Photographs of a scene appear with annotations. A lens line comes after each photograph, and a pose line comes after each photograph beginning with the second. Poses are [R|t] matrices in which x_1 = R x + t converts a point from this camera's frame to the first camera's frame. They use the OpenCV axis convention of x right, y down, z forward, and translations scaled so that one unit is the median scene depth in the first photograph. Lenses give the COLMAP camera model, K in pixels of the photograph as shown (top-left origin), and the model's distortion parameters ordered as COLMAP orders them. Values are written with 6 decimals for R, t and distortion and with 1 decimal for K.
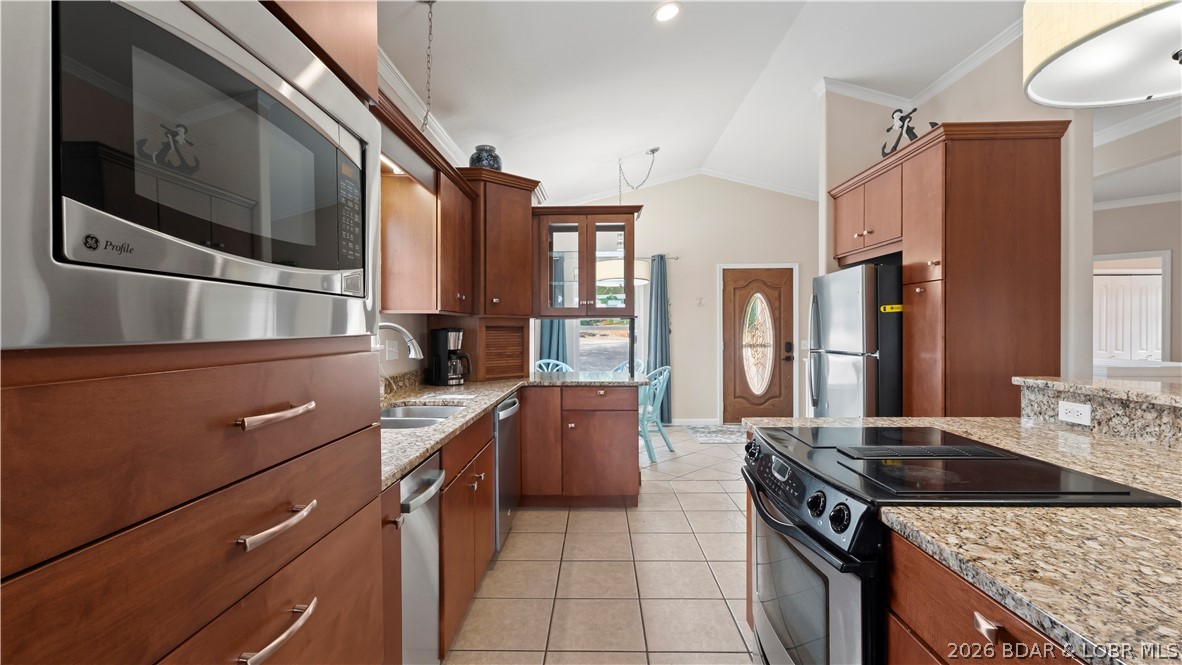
lens RADIAL K [[522.4, 0, 589.8], [0, 522.4, 331.3], [0, 0, 1]] dist [0.001753, 0.000268]
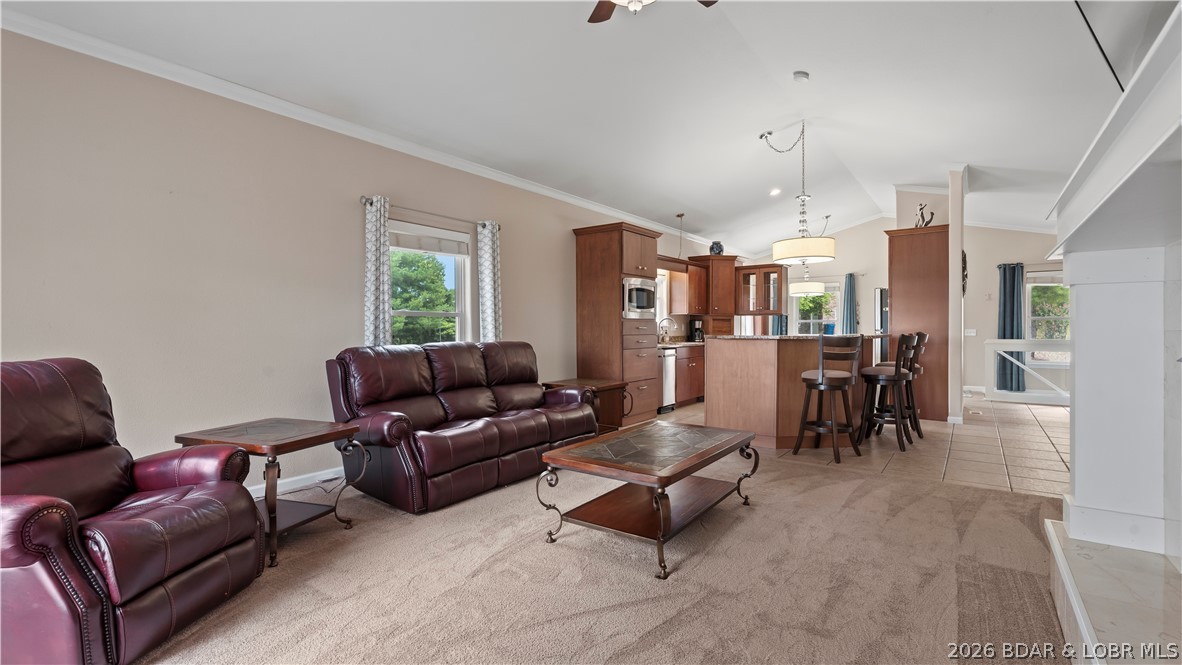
lens RADIAL K [[522.4, 0, 589.8], [0, 522.4, 331.3], [0, 0, 1]] dist [0.001753, 0.000268]
pose [[0.815233, 0.004168, -0.579118, 0.680661], [-0.002674, 0.999991, 0.003433, 0.037297], [0.579127, -0.001250, 0.815236, -1.205290]]
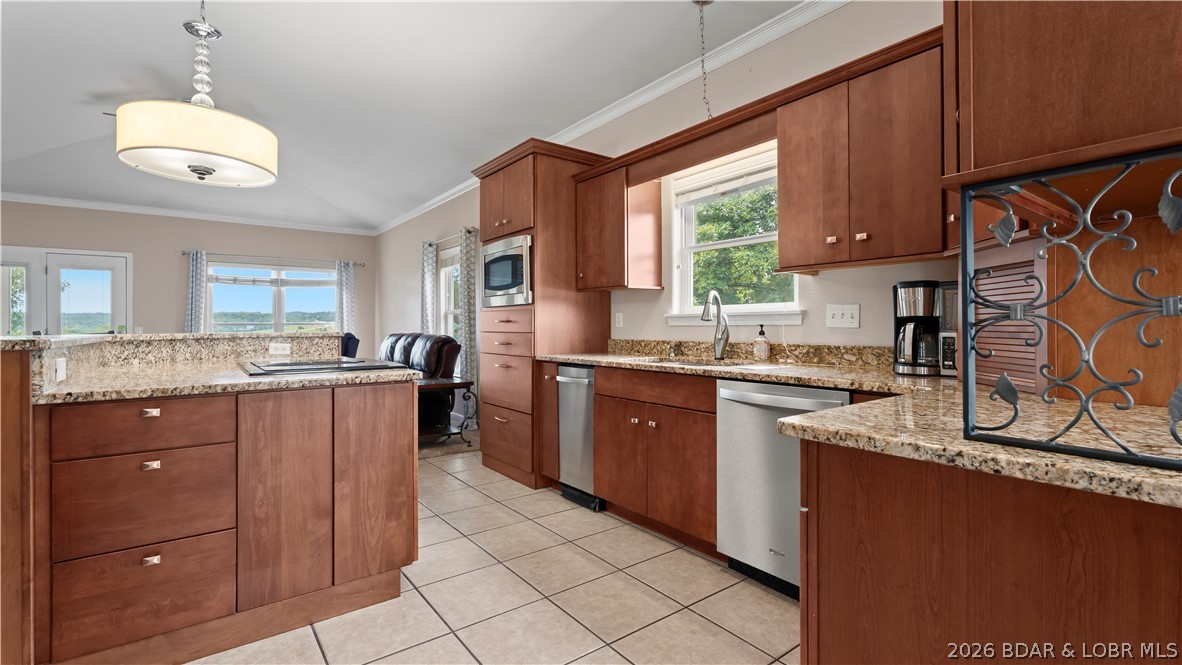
lens RADIAL K [[525.4, 0, 592.2], [0, 525.4, 323.4], [0, 0, 1]] dist [-0.001364, -0.000200]
pose [[-0.785513, 0.002366, -0.618841, 0.353946], [0.002068, 0.999997, 0.001198, 0.034913], [0.618842, -0.000339, -0.785515, 1.068973]]
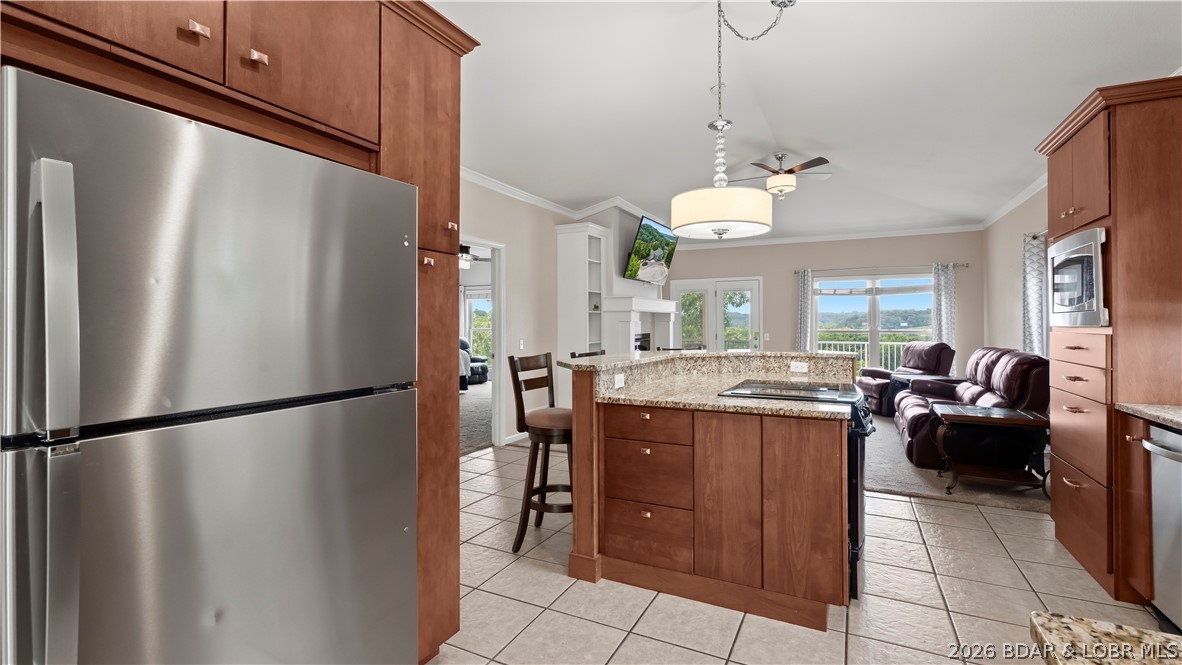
lens RADIAL K [[526.4, 0, 590.1], [0, 526.4, 319.6], [0, 0, 1]] dist [0.002496, 0.000583]
pose [[-0.900794, 0.008386, 0.434167, 0.155022], [0.006851, 0.999964, -0.005101, -0.007643], [-0.434193, -0.001620, -0.900818, 1.123809]]
